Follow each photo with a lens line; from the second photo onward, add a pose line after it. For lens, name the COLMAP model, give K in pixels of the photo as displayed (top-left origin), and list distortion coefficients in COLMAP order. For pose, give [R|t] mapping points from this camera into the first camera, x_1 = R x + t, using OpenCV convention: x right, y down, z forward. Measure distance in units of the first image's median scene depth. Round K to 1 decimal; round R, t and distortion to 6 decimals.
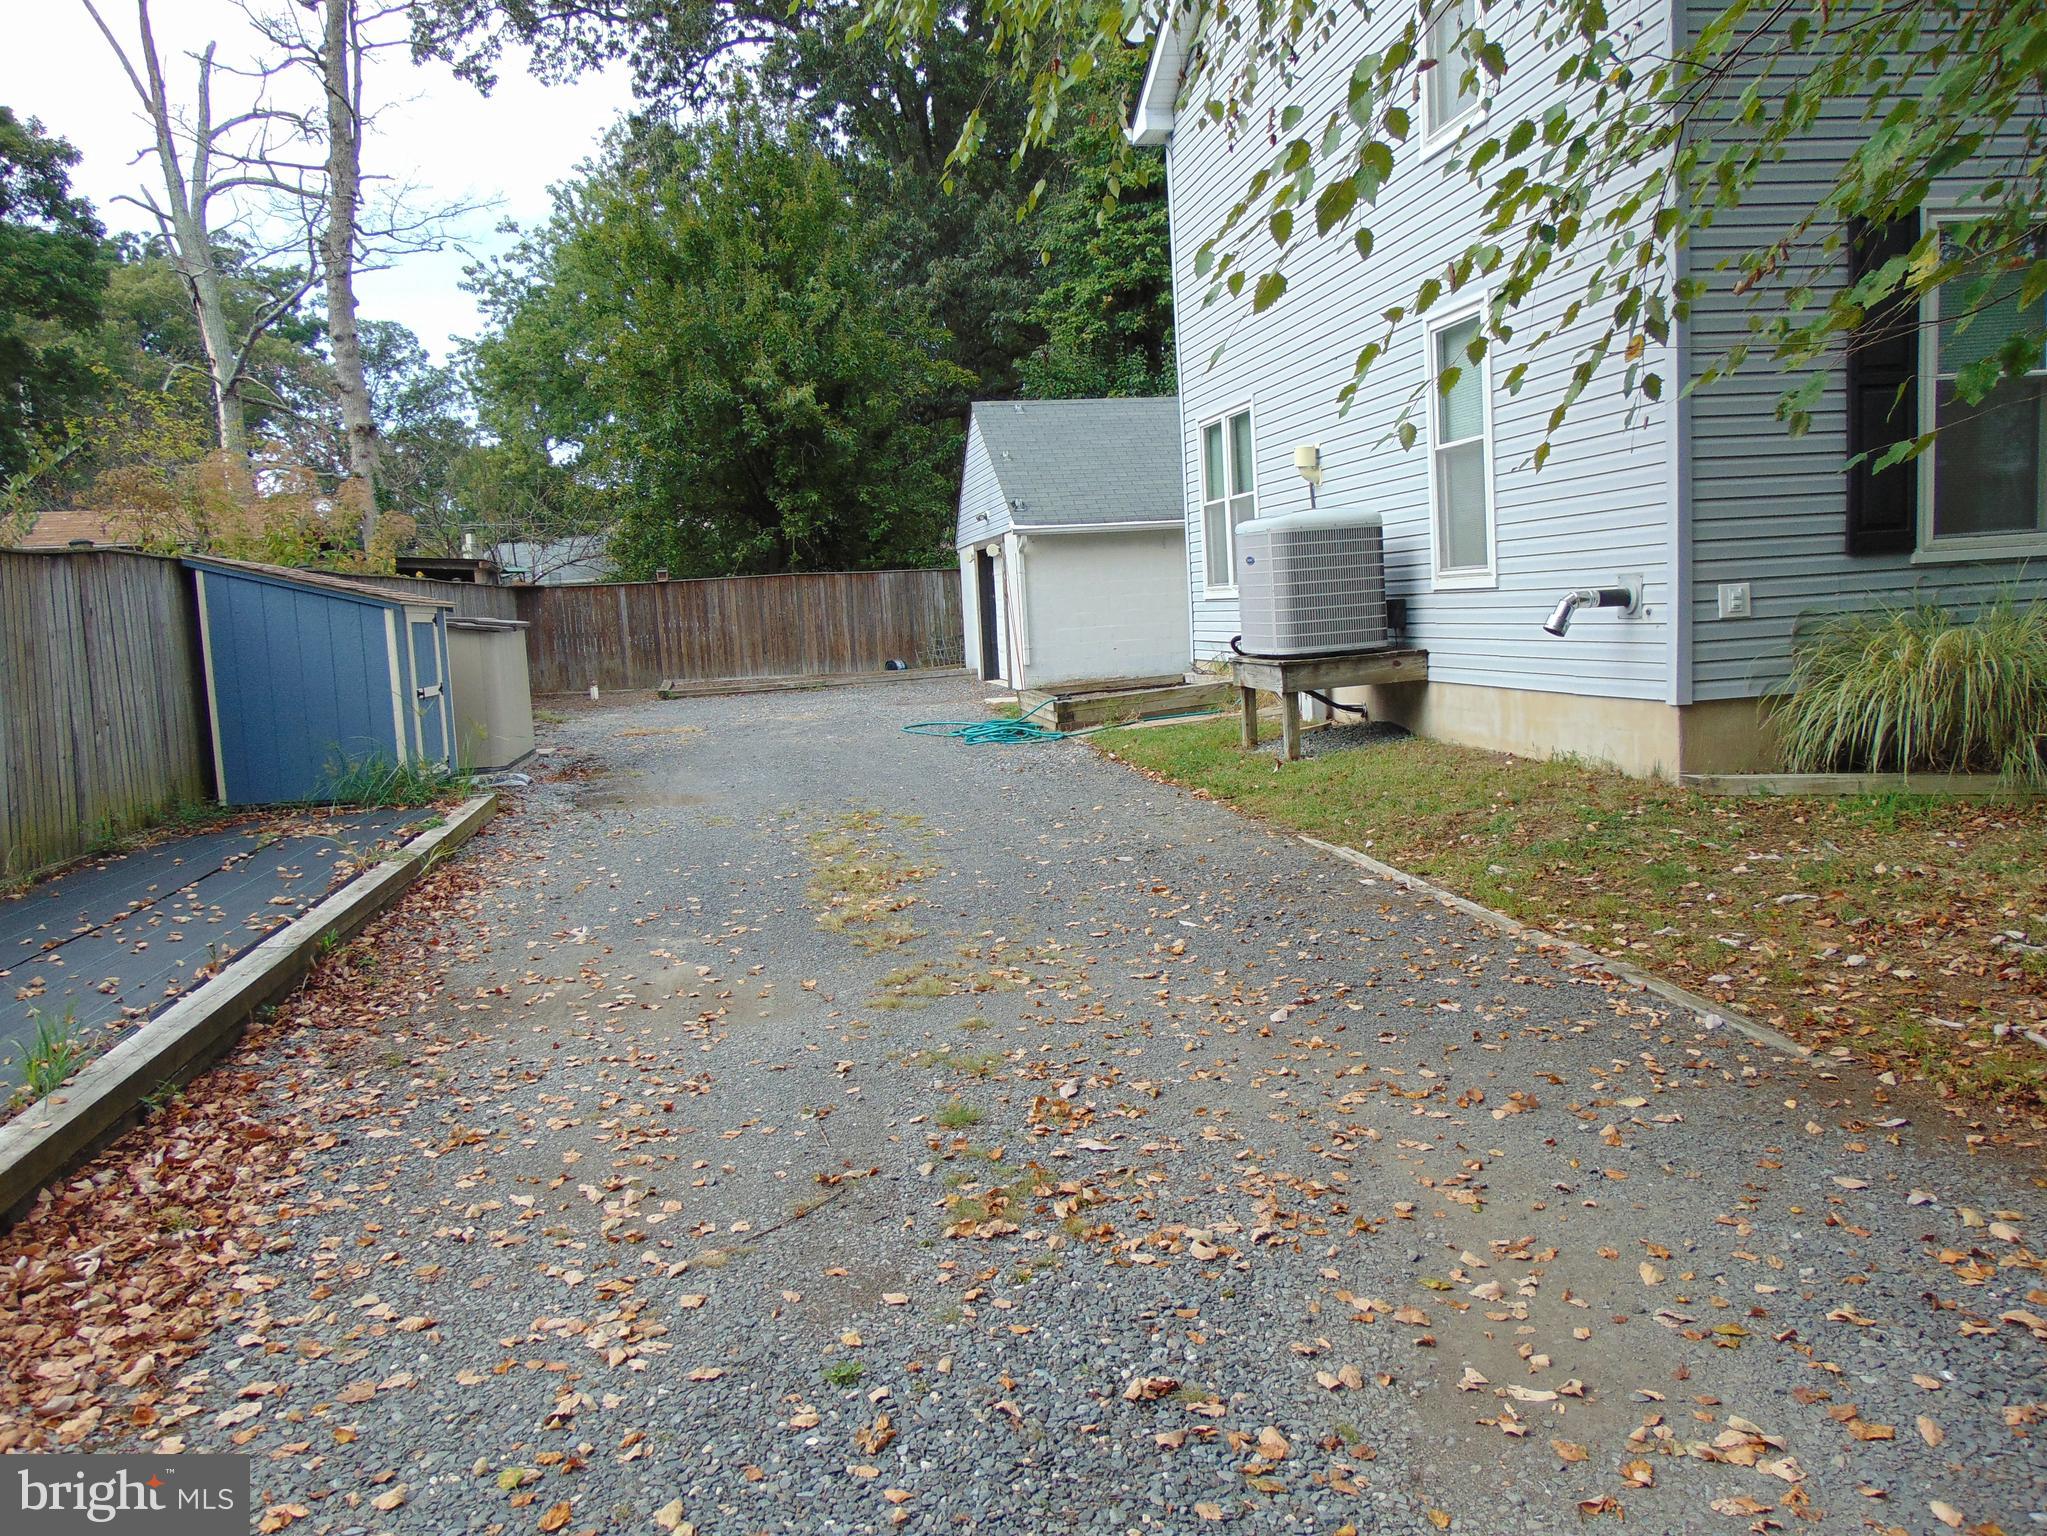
lens RADIAL K [[1557.6, 0, 1022.7], [0, 1557.6, 776.8], [0, 0, 1]] dist [-0.005421, 0.046994]
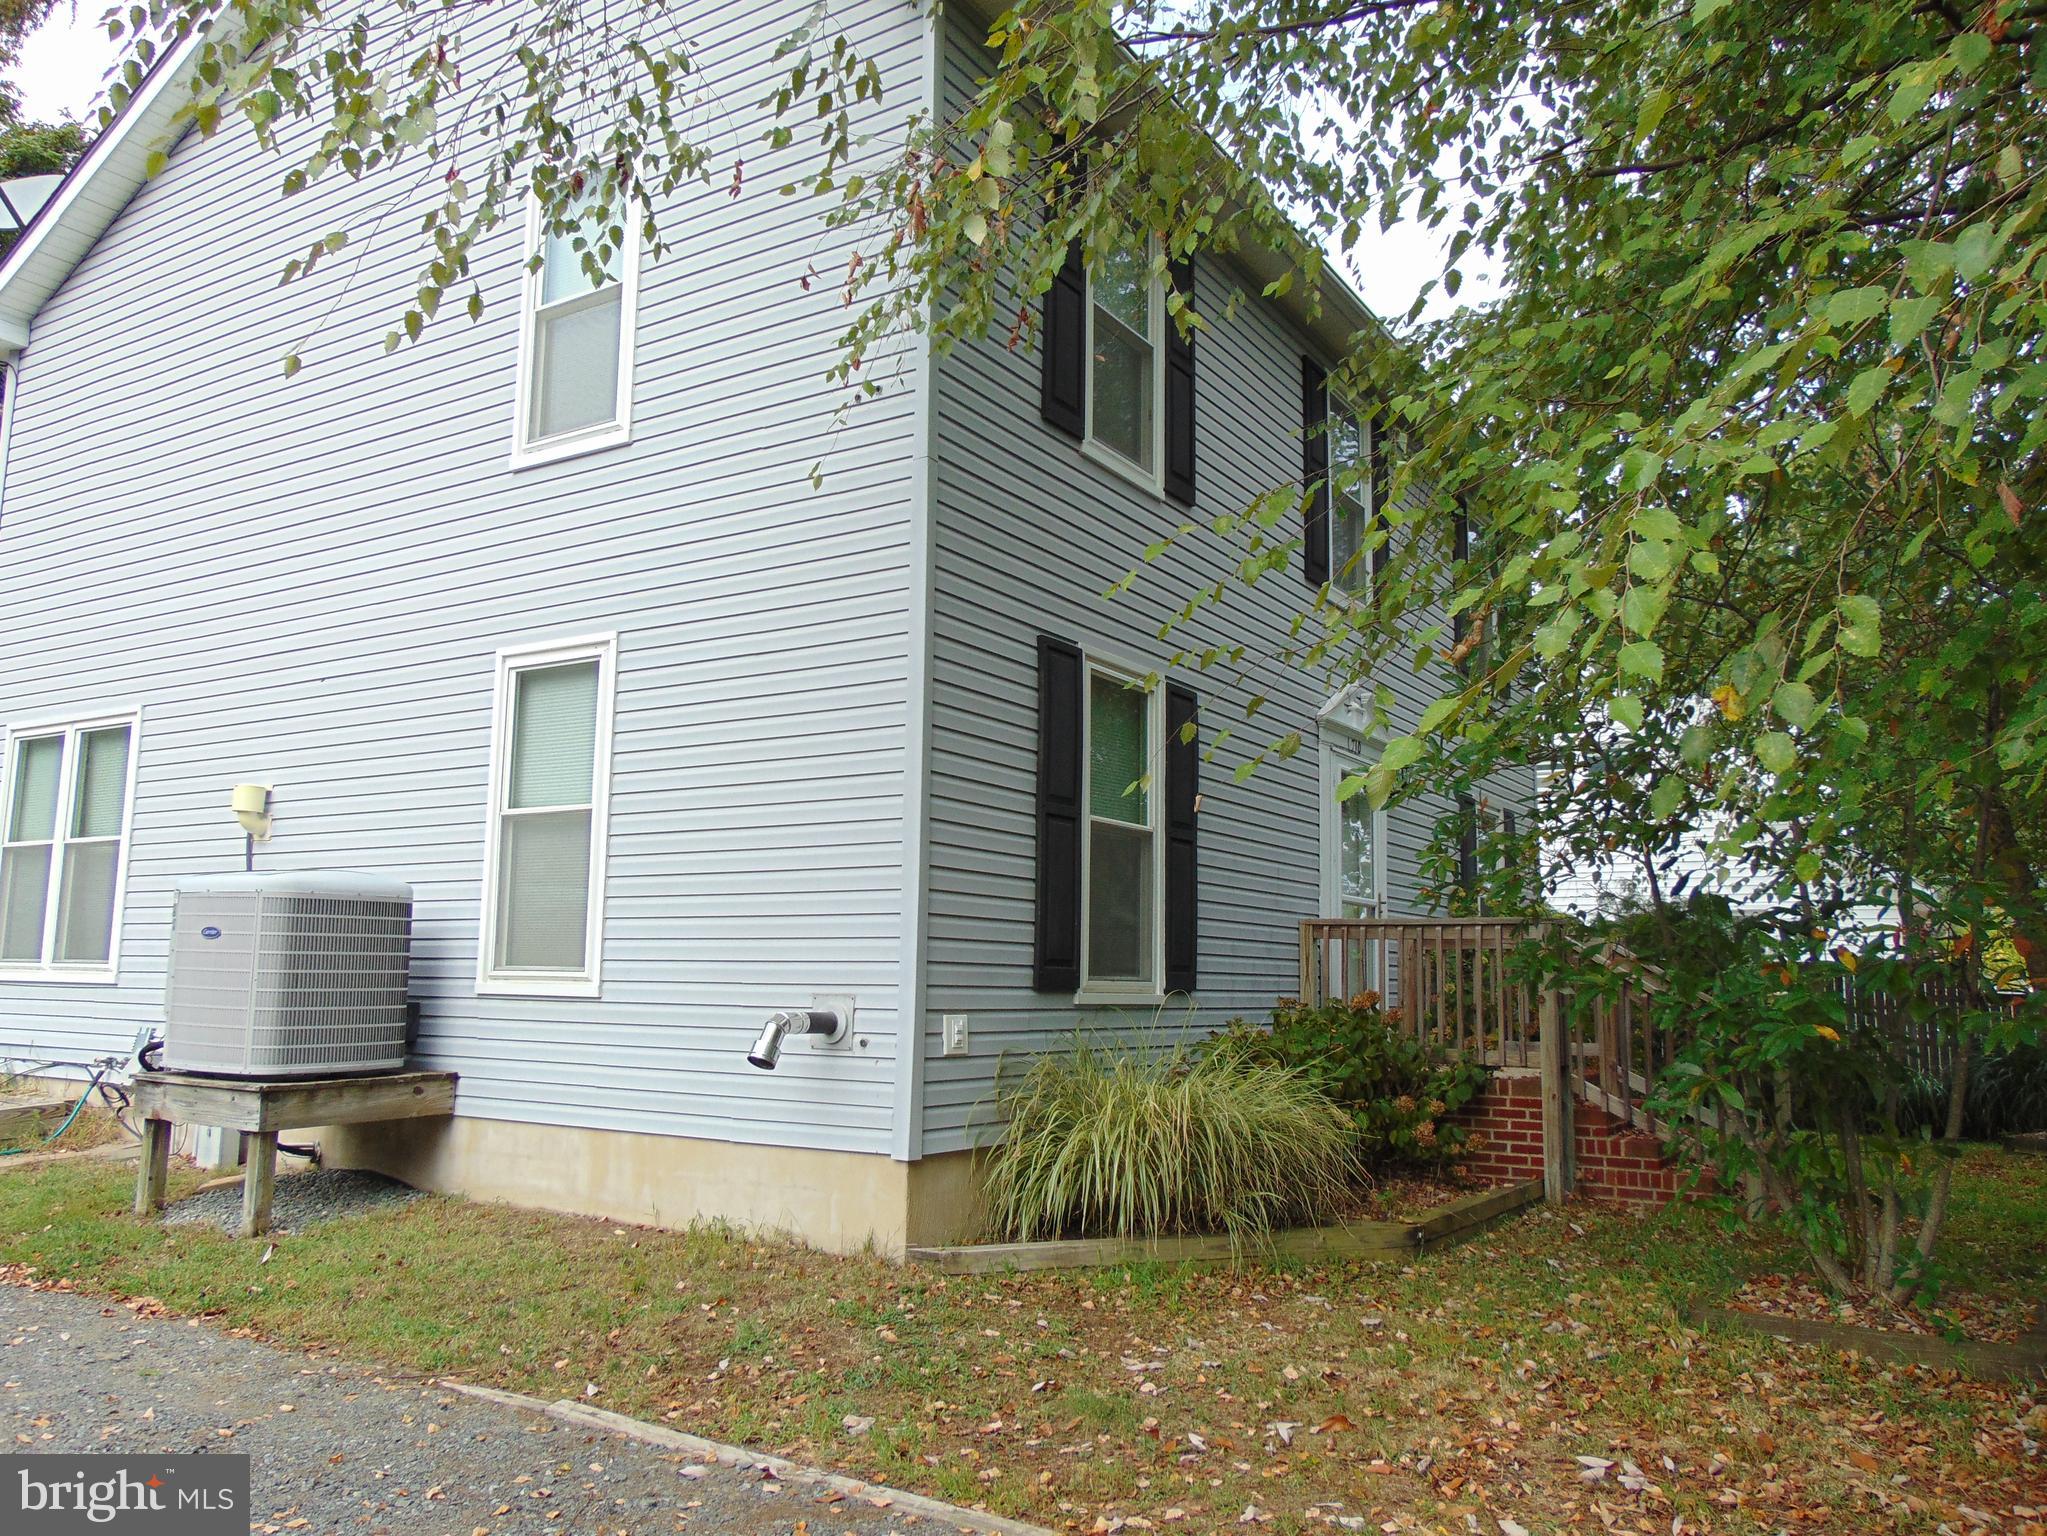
lens RADIAL K [[1551.0, 0, 1023.5], [0, 1551.0, 768.0], [0, 0, 1]] dist [0.001054, 0.002027]
pose [[0.673096, 0.169726, 0.719816, -0.123357], [0.025531, 0.967396, -0.251977, -0.029597], [-0.739114, 0.187983, 0.646817, 0.298823]]
